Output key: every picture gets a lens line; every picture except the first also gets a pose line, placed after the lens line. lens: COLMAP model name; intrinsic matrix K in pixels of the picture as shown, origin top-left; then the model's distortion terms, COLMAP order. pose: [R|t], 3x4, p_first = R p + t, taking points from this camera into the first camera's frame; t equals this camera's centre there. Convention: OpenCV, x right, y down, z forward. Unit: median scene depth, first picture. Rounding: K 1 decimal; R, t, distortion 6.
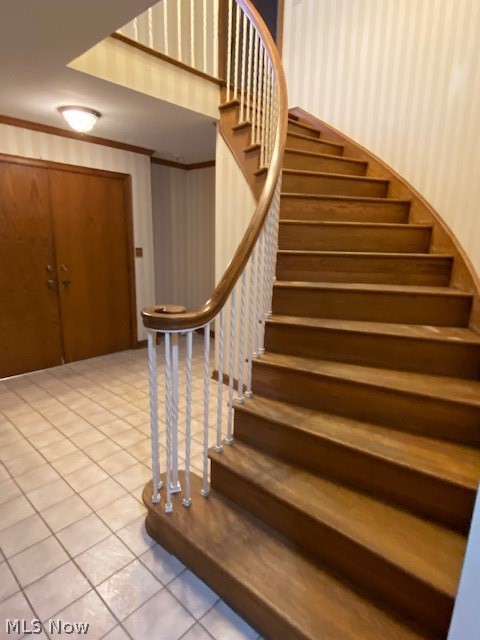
lens RADIAL K [[354.2, 0, 238.6], [0, 354.2, 321.4], [0, 0, 1]] dist [0.006929, -0.003670]
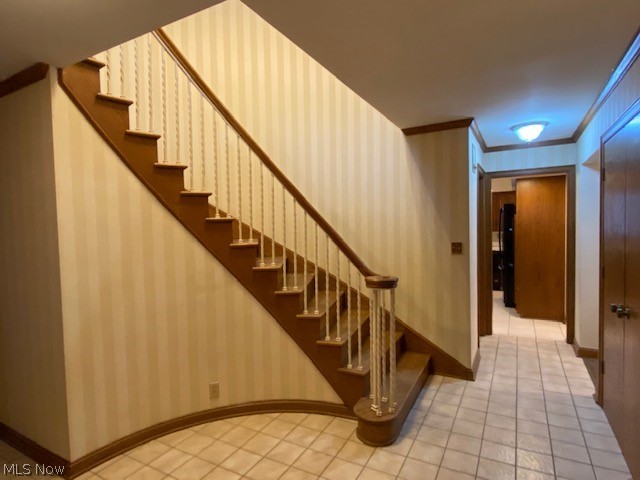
lens RADIAL K [[354.2, 0, 319.3], [0, 354.2, 238.8], [0, 0, 1]] dist [0.006929, -0.003670]
pose [[-0.228631, -0.050145, 0.972221, -1.617957], [0.235523, 0.966156, 0.105218, -0.415515], [-0.944593, 0.253036, -0.209083, 1.482666]]
